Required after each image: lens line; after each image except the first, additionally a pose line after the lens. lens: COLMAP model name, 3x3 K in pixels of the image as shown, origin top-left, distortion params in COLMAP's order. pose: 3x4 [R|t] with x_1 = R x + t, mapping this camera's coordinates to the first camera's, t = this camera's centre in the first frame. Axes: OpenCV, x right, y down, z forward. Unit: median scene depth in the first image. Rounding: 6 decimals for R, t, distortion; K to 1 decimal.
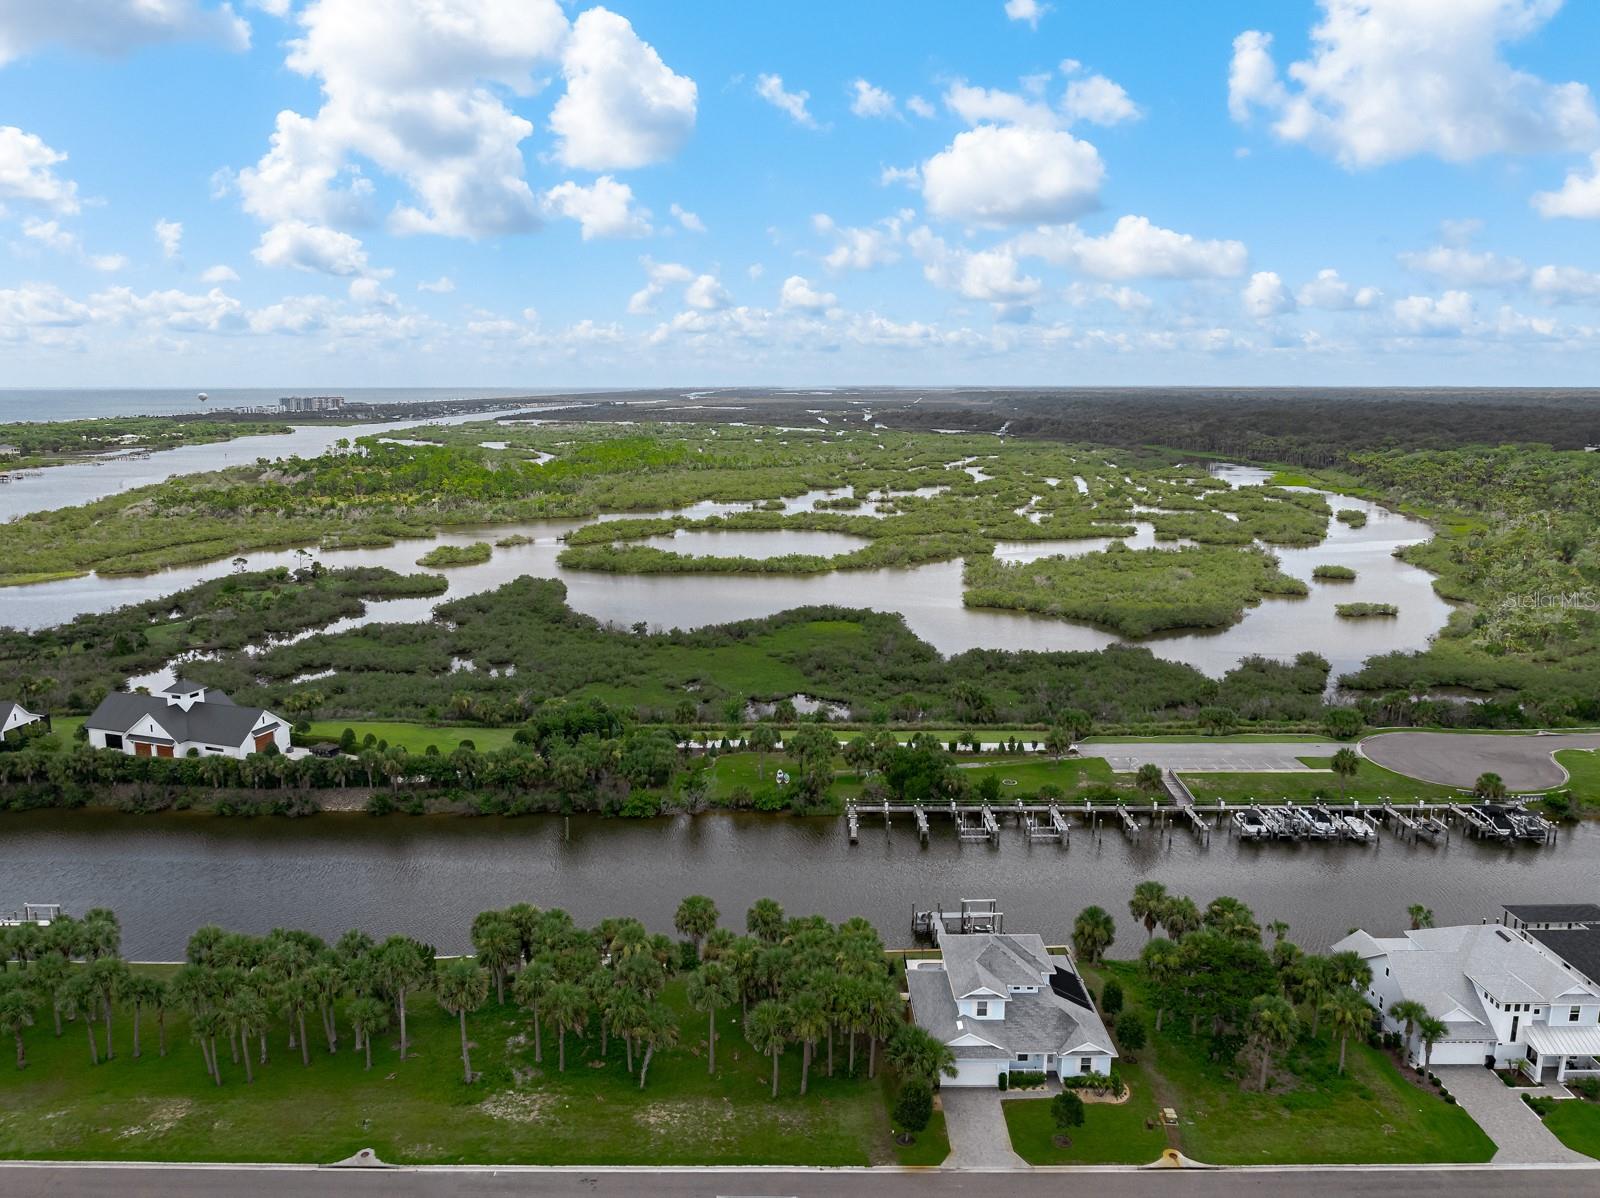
lens RADIAL K [[1113.9, 0, 783.5], [0, 1113.9, 626.1], [0, 0, 1]] dist [-0.029065, 0.008521]
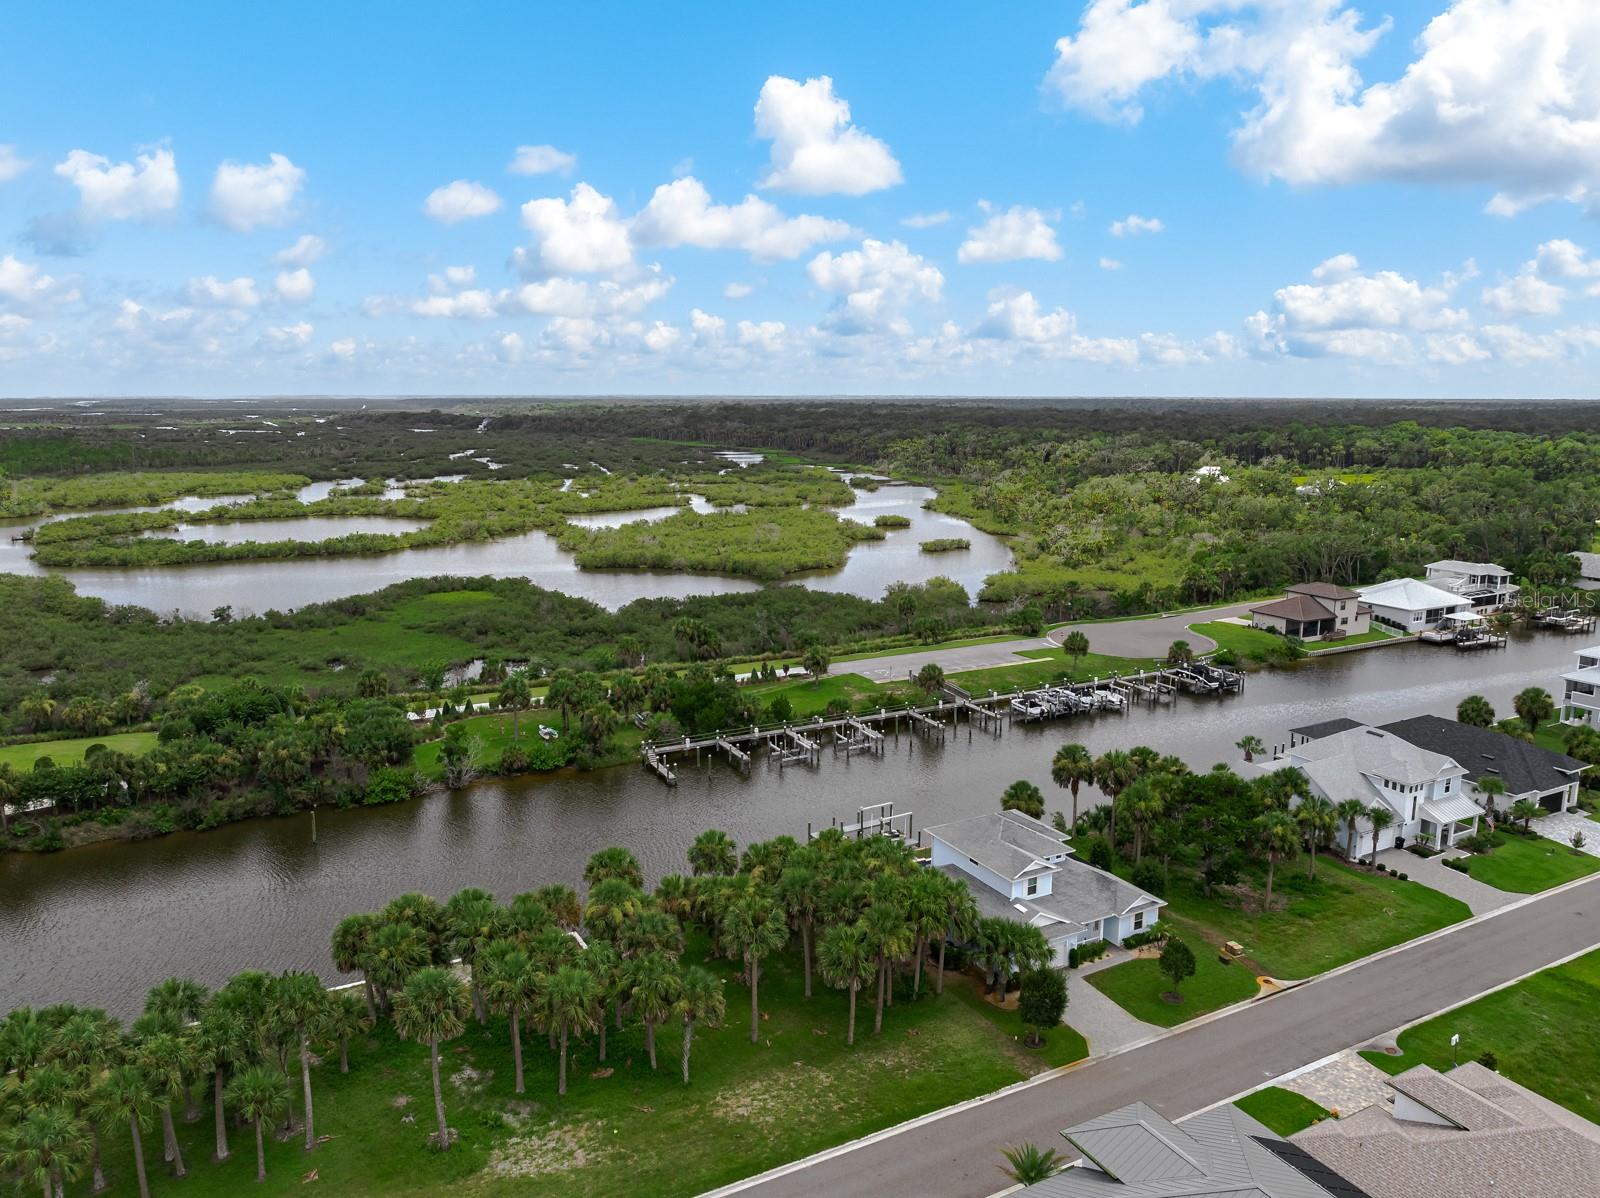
lens RADIAL K [[1113.1, 0, 800.8], [0, 1113.1, 605.0], [0, 0, 1]] dist [-0.027607, 0.005275]
pose [[0.881685, -0.082985, 0.464484, -0.226062], [0.094374, 0.995536, -0.001278, 0.062111], [-0.462305, 0.044962, 0.885580, 0.171383]]
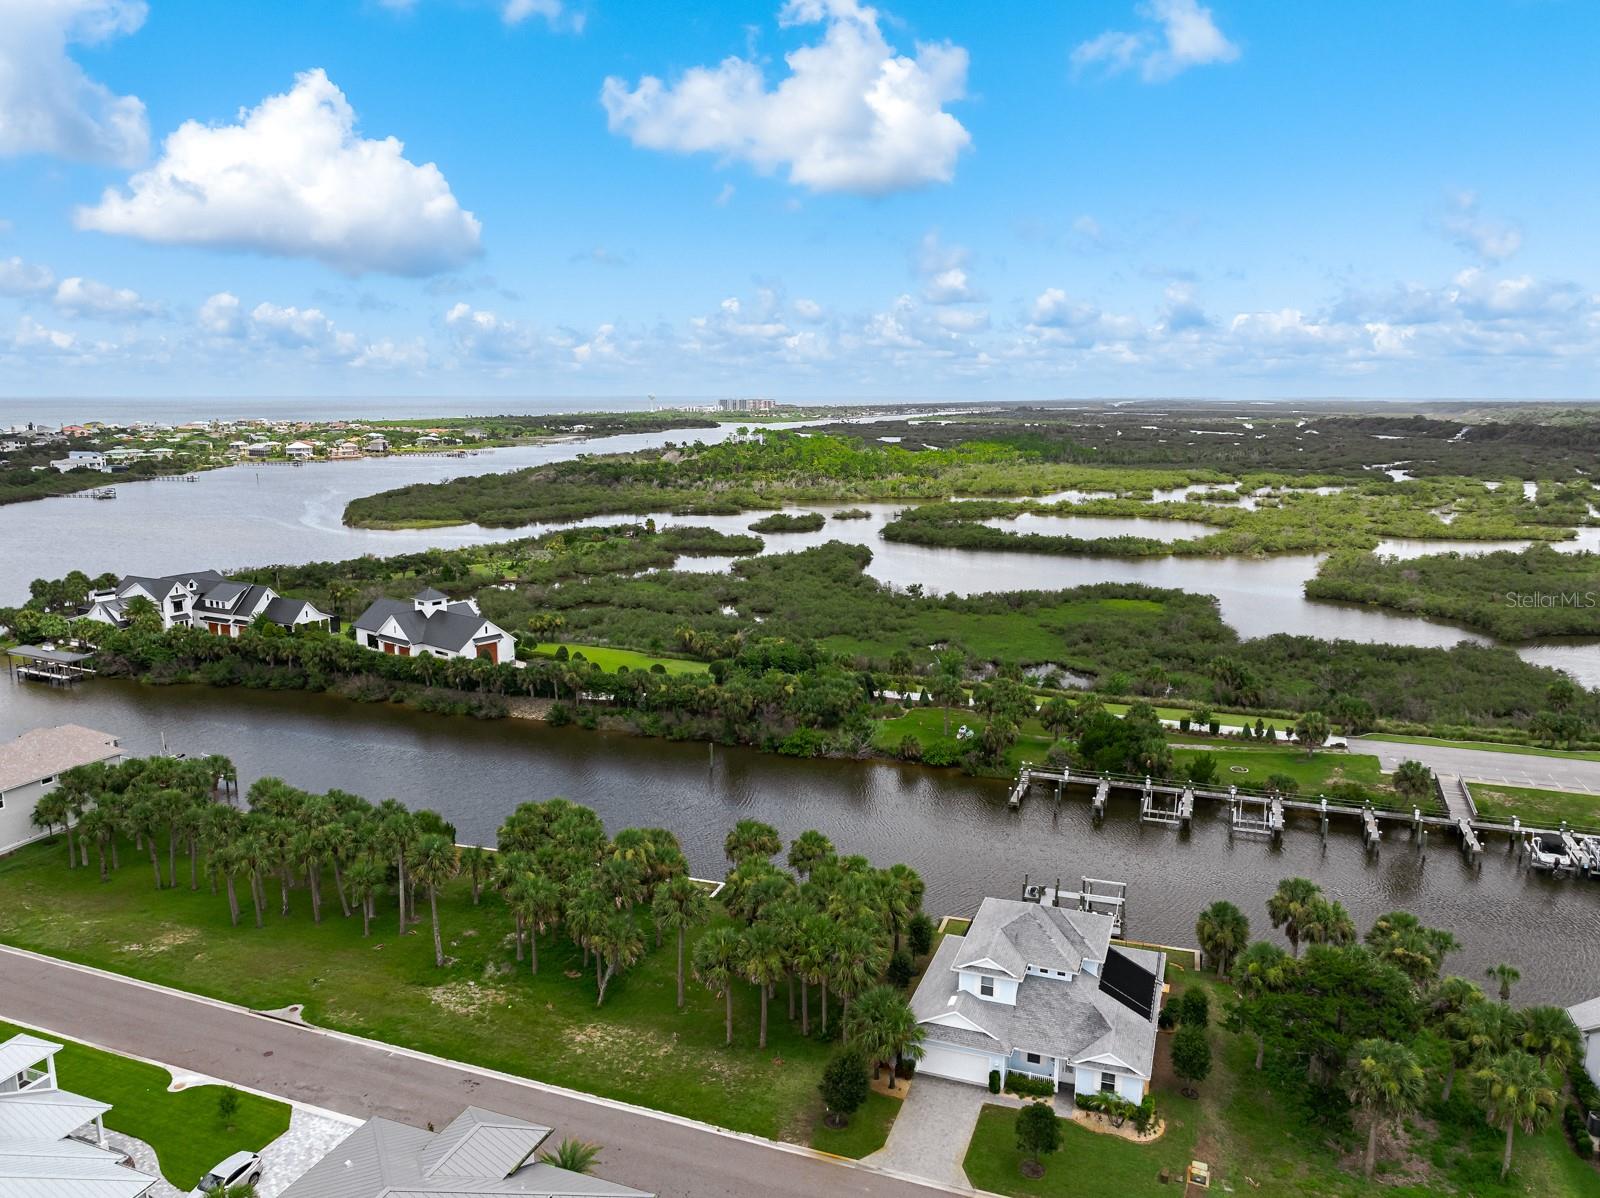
lens RADIAL K [[1116.9, 0, 807.6], [0, 1116.9, 602.4], [0, 0, 1]] dist [-0.029854, 0.012339]
pose [[0.939668, 0.066373, -0.335586, 0.182248], [-0.075524, 0.997042, -0.014276, 0.056520], [0.333646, 0.038760, 0.941901, 0.122059]]
